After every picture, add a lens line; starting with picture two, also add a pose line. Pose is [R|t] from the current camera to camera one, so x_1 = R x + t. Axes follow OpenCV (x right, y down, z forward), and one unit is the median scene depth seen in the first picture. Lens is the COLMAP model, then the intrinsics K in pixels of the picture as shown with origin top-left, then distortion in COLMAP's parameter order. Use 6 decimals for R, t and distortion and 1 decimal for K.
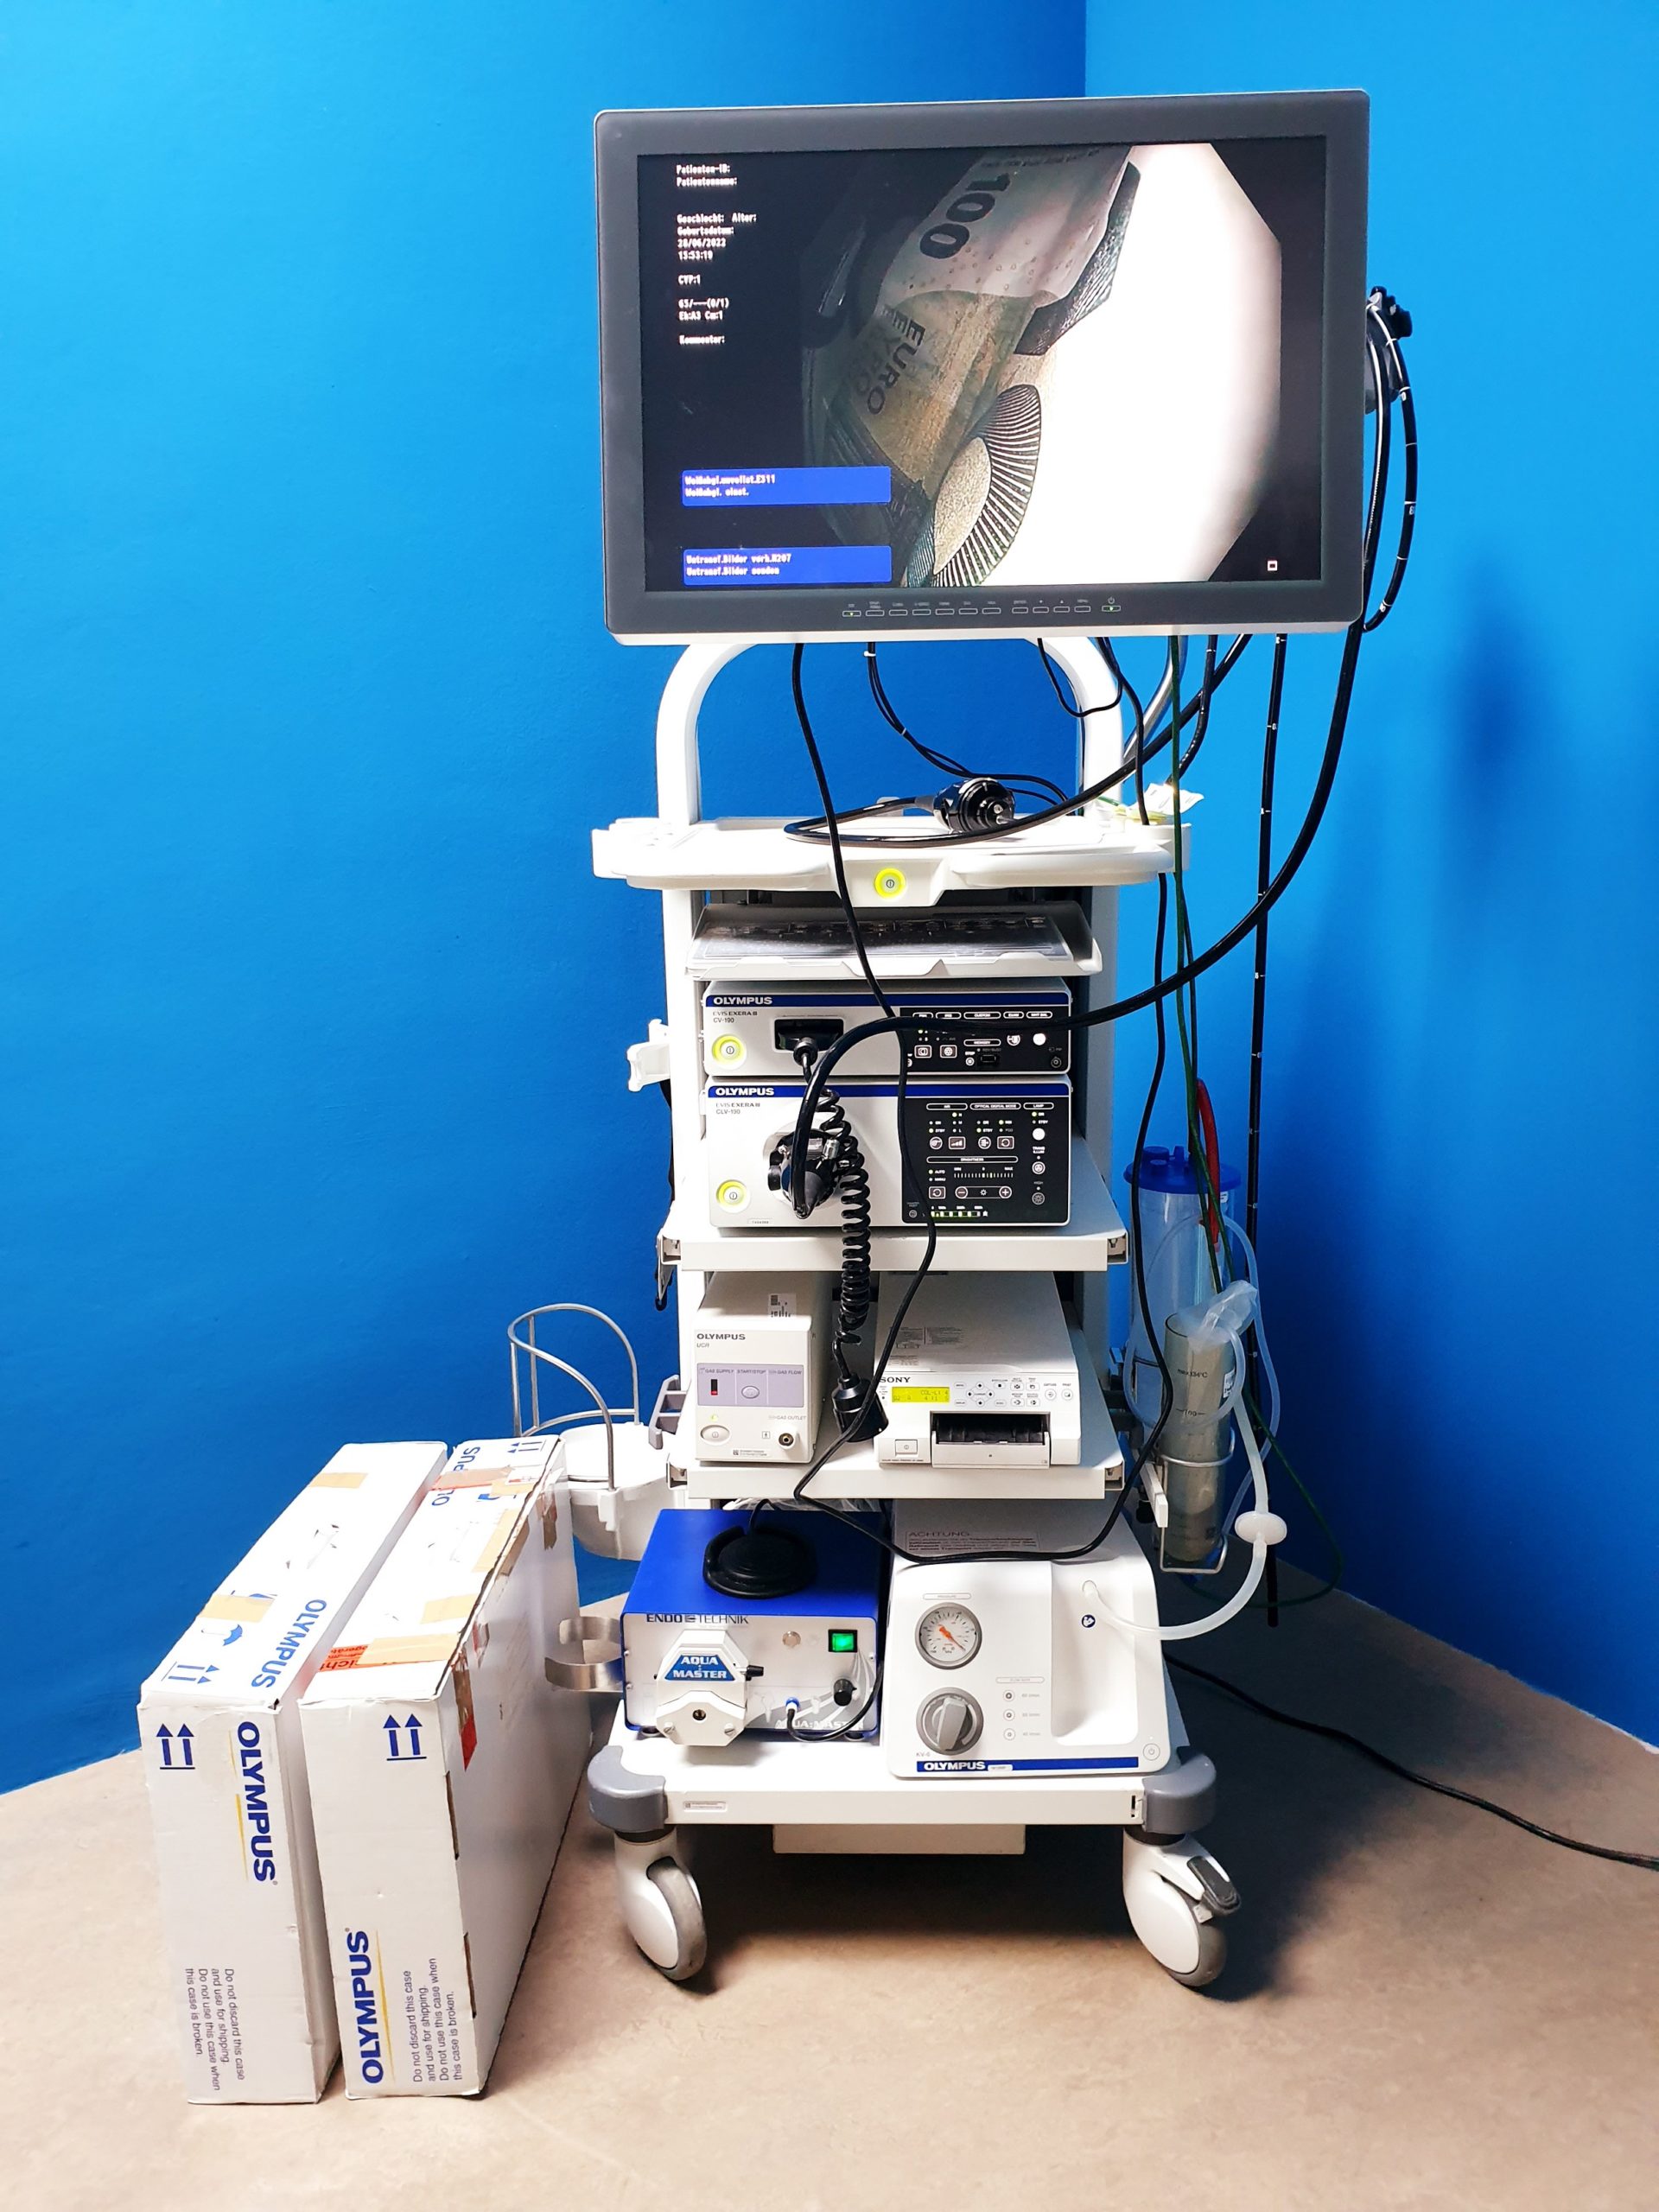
lens RADIAL K [[1622.4, 0, 829.5], [0, 1622.4, 1106.0], [0, 0, 1]] dist [0.093338, -0.131210]
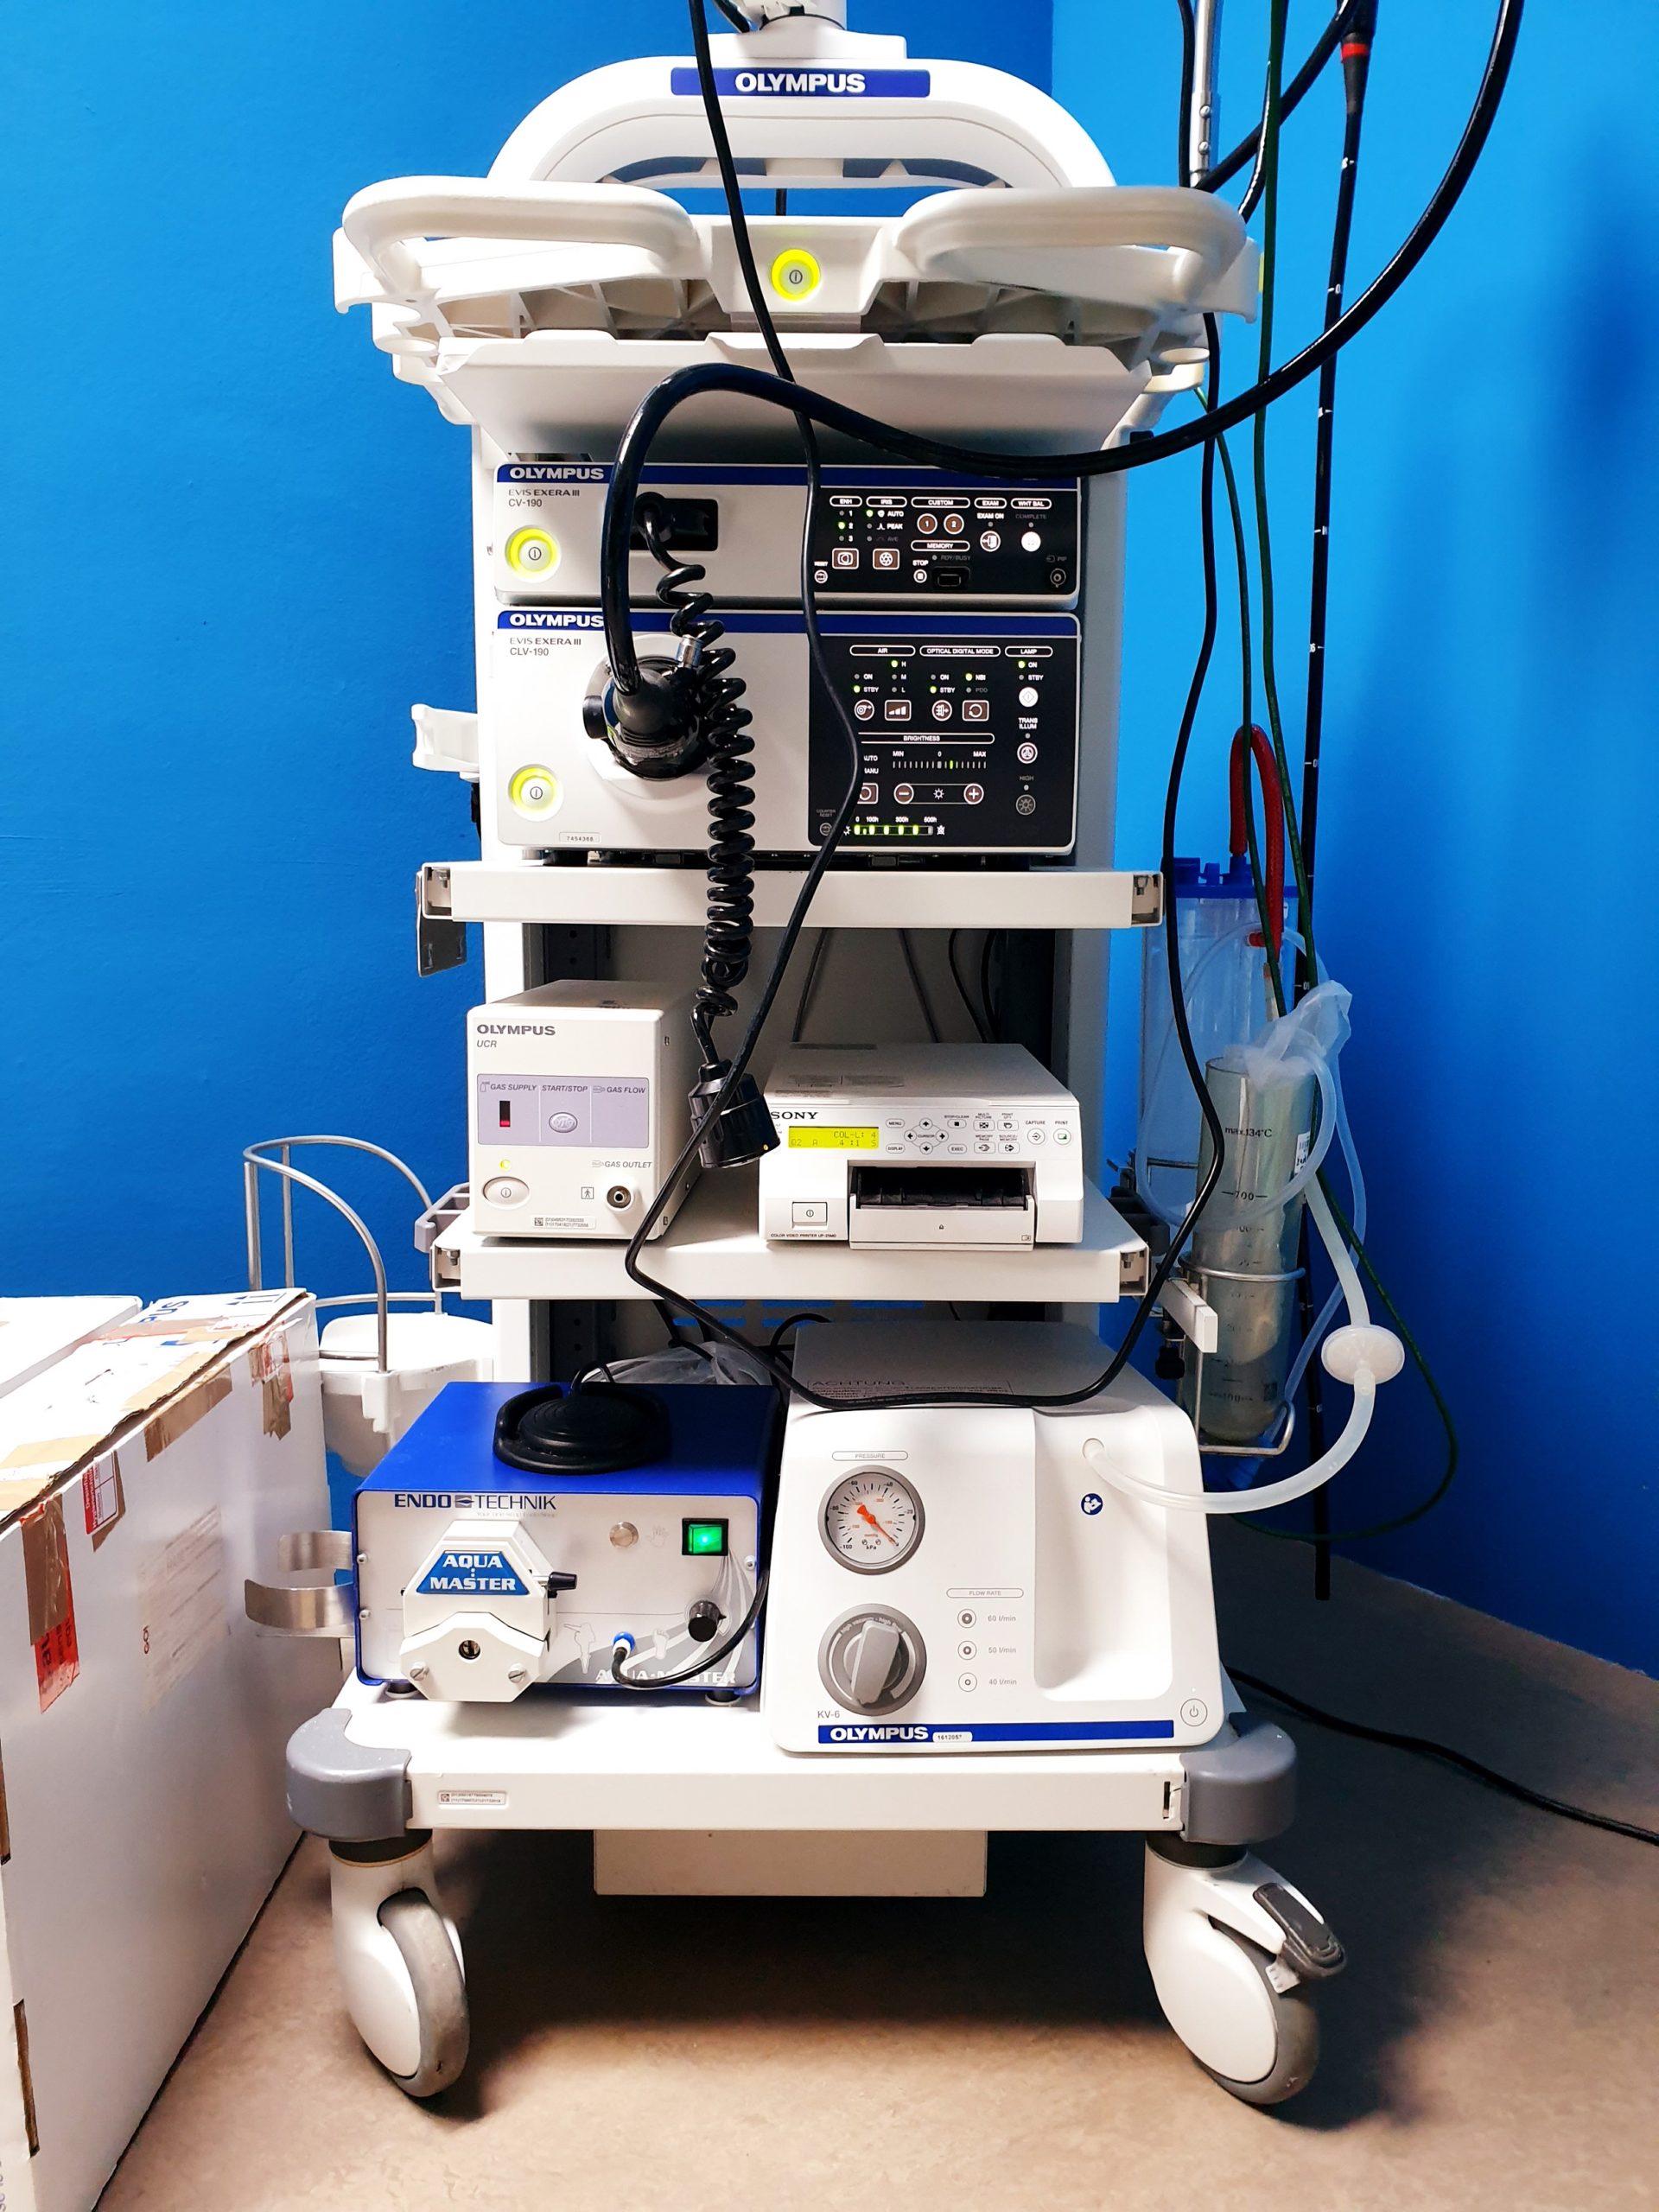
lens RADIAL K [[1665.7, 0, 801.8], [0, 1665.7, 1112.3], [0, 0, 1]] dist [0.129867, -0.138628]
pose [[0.999286, 0.016472, 0.034009, 0.021233], [-0.014460, 0.998178, -0.058577, 0.205634], [-0.034912, 0.058043, 0.997703, 0.349010]]
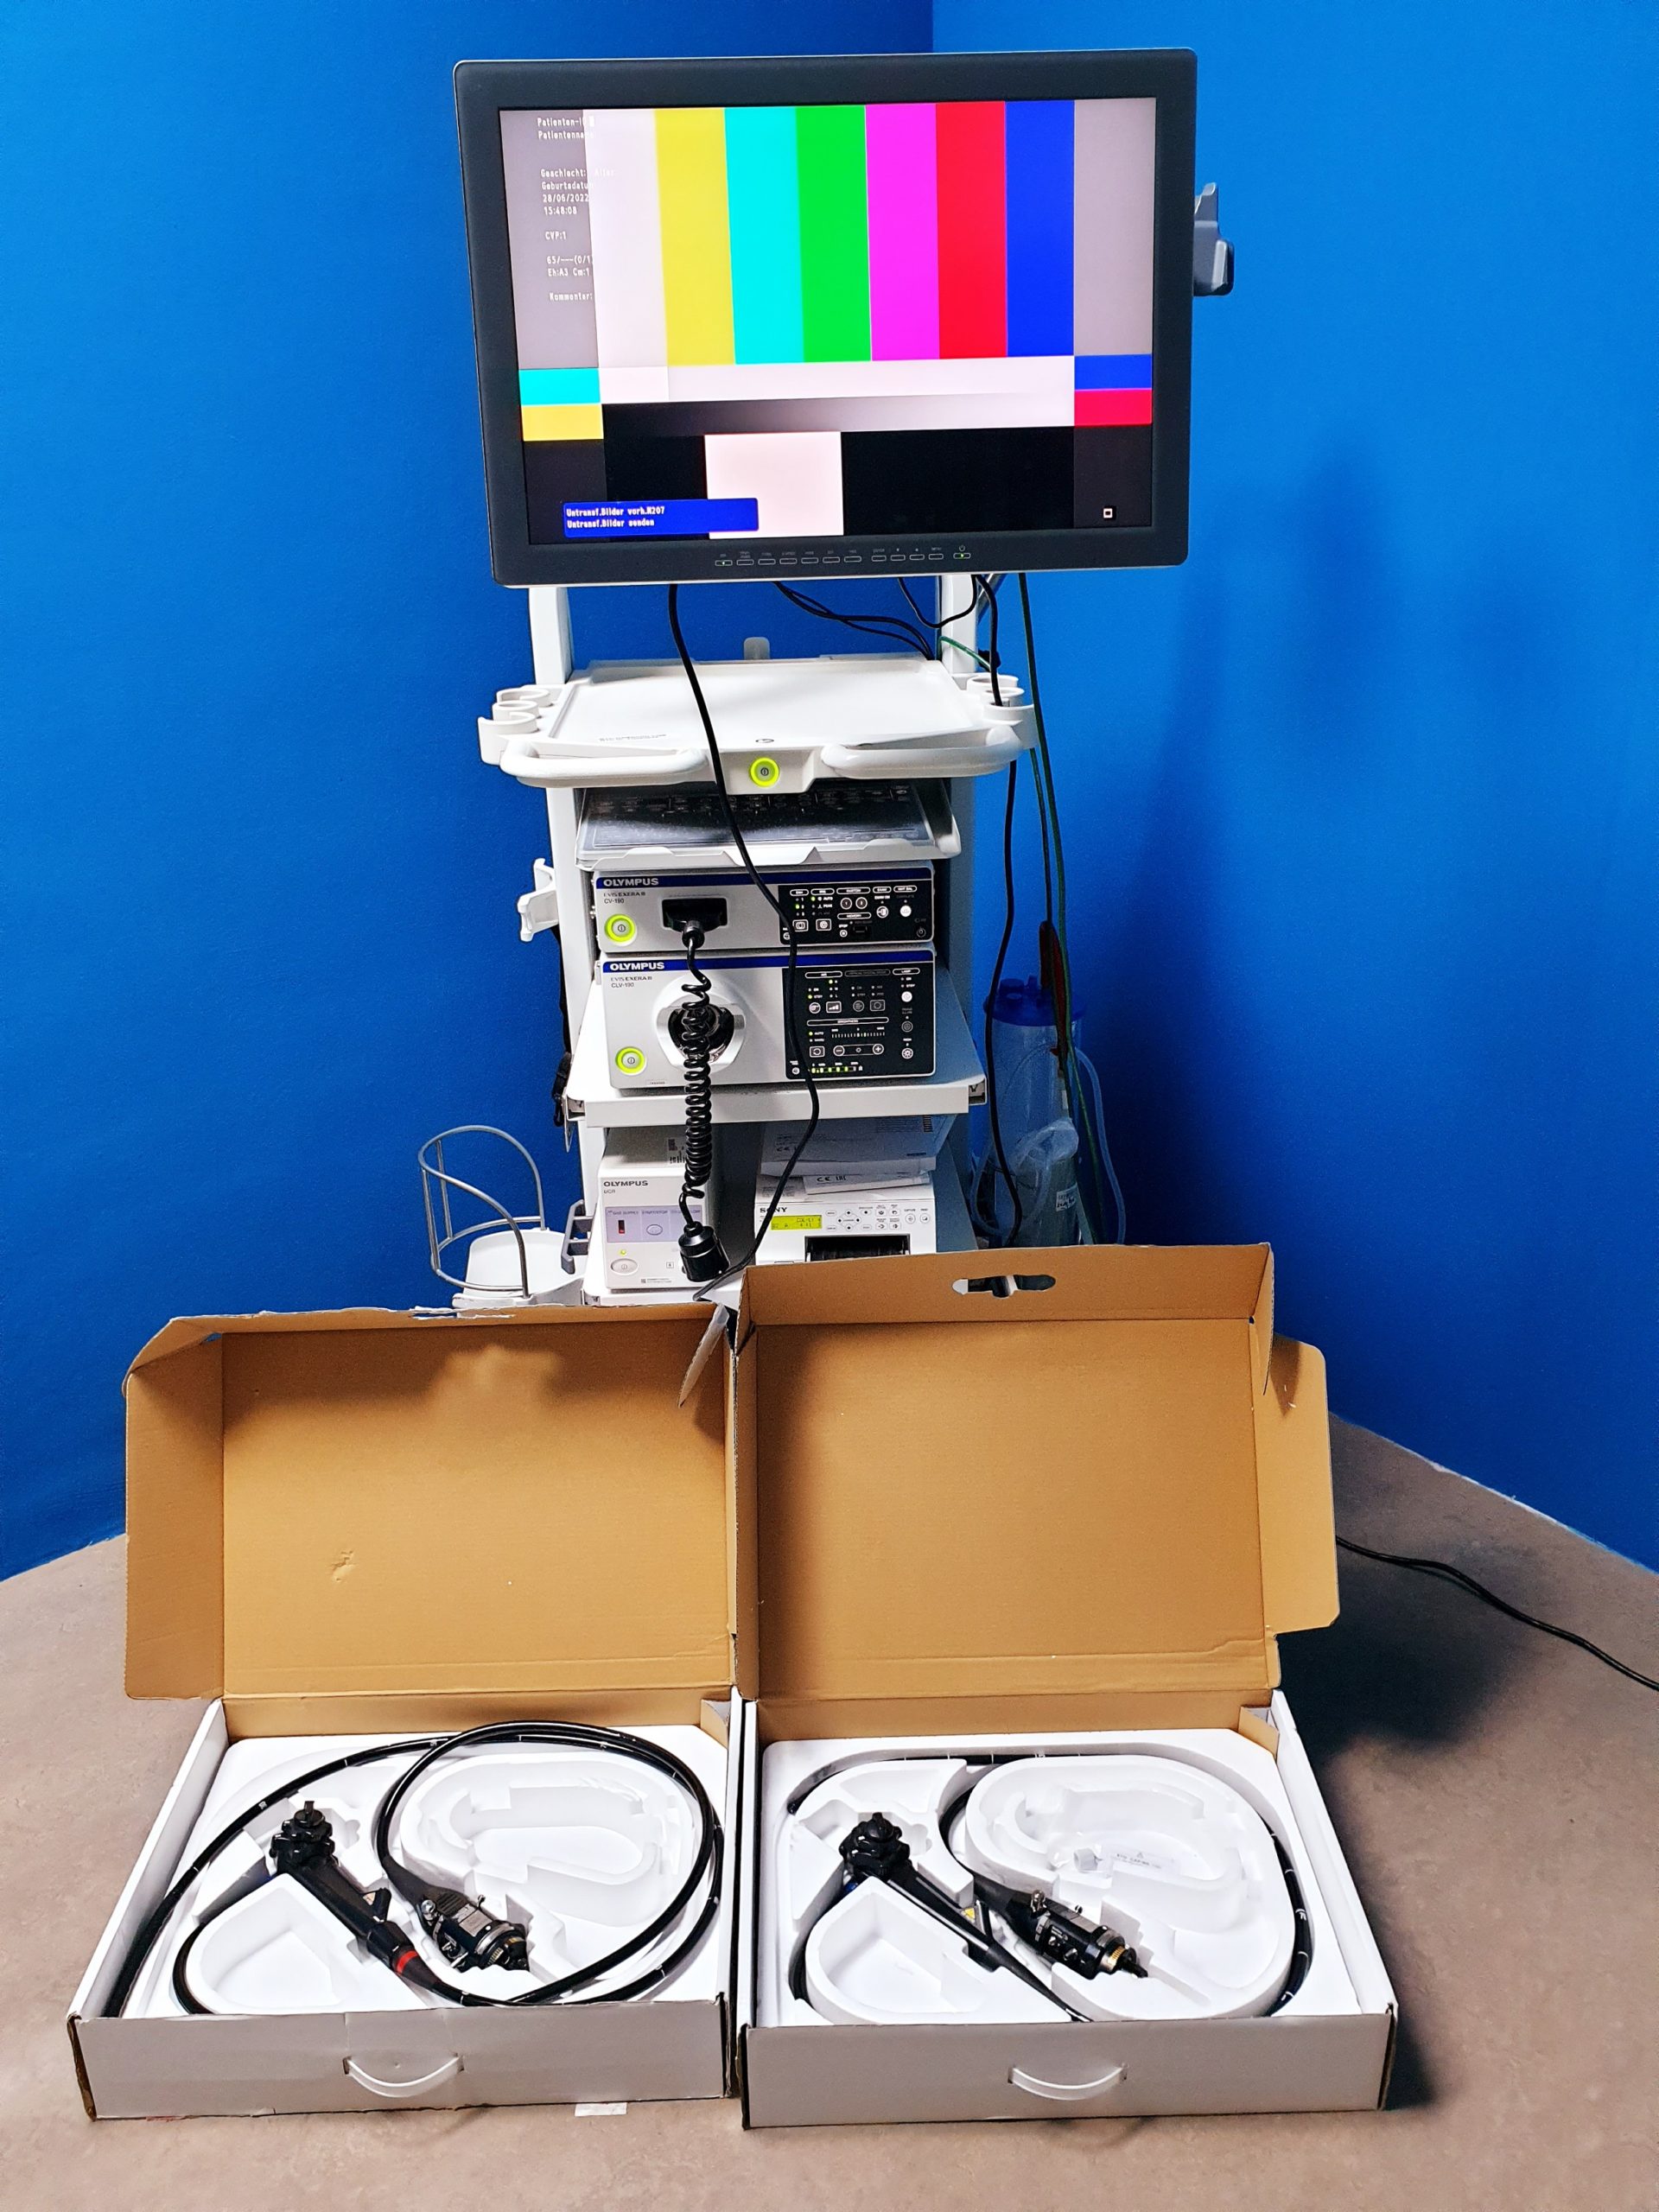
lens RADIAL K [[1622.4, 0, 829.5], [0, 1622.4, 1106.0], [0, 0, 1]] dist [0.093338, -0.131210]
pose [[0.996311, -0.040000, 0.075929, -0.010007], [0.025610, 0.982998, 0.181819, -0.106385], [-0.081911, -0.179204, 0.980396, -0.086966]]
